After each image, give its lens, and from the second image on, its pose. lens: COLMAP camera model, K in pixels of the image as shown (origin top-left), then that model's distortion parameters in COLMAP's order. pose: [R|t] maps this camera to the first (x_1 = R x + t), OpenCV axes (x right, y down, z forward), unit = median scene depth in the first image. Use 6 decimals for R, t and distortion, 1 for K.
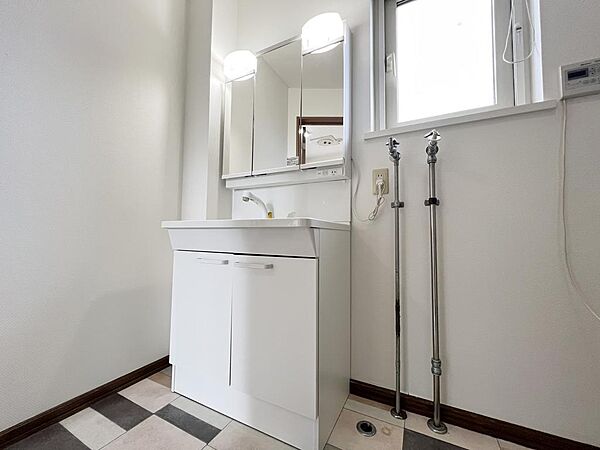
lens RADIAL K [[239.6, 0, 304.7], [0, 239.6, 225.9], [0, 0, 1]] dist [0.001255, -0.000829]
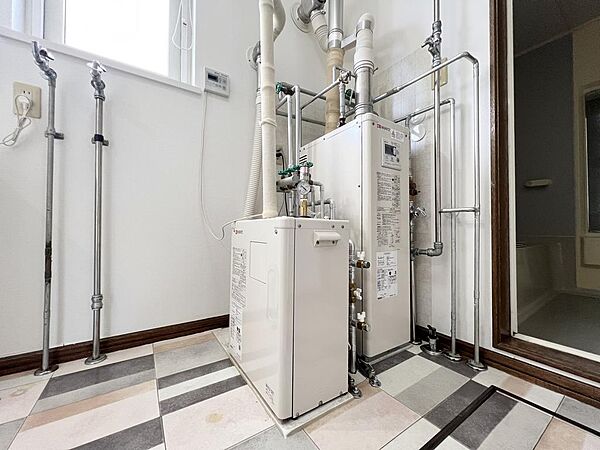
lens RADIAL K [[244.4, 0, 299.1], [0, 244.4, 221.6], [0, 0, 1]] dist [0.002675, 0.000450]
pose [[0.495941, 0.007271, 0.868326, 0.069257], [-0.042844, 0.998952, 0.016106, 0.187735], [-0.867299, -0.045190, 0.495733, -0.228878]]
